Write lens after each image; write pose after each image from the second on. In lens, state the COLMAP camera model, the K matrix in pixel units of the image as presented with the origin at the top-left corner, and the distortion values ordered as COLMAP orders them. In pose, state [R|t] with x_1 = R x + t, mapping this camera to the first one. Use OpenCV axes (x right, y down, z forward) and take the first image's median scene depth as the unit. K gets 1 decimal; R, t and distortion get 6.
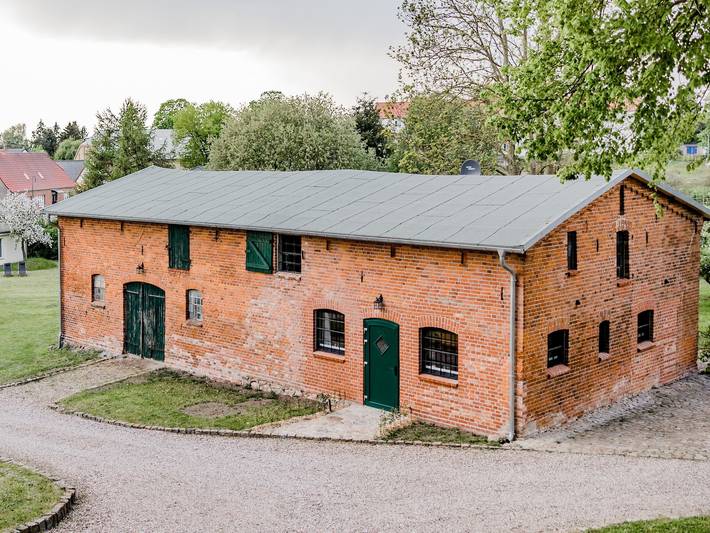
lens RADIAL K [[560.9, 0, 354.7], [0, 560.9, 268.3], [0, 0, 1]] dist [-0.004093, 0.002473]
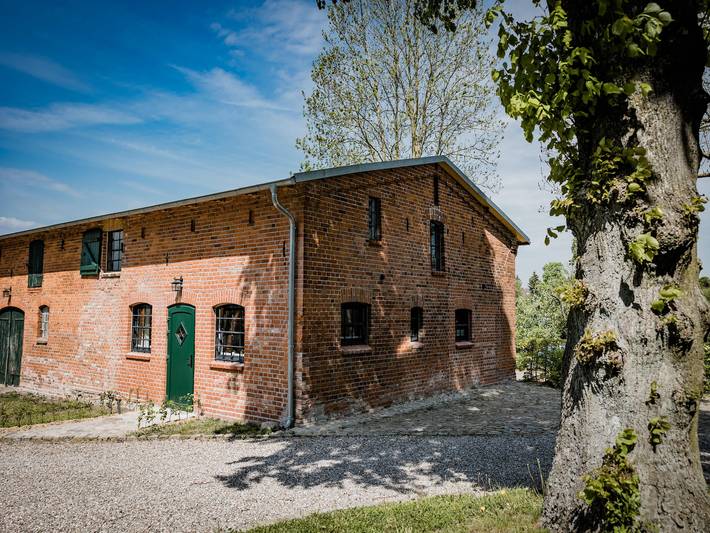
lens RADIAL K [[464.0, 0, 354.5], [0, 464.0, 265.8], [0, 0, 1]] dist [-0.002255, -0.000542]
pose [[0.980122, 0.039841, 0.194353, 0.178850], [-0.017767, 0.993319, -0.114025, 0.114246], [-0.197598, 0.108306, 0.974282, 0.231773]]
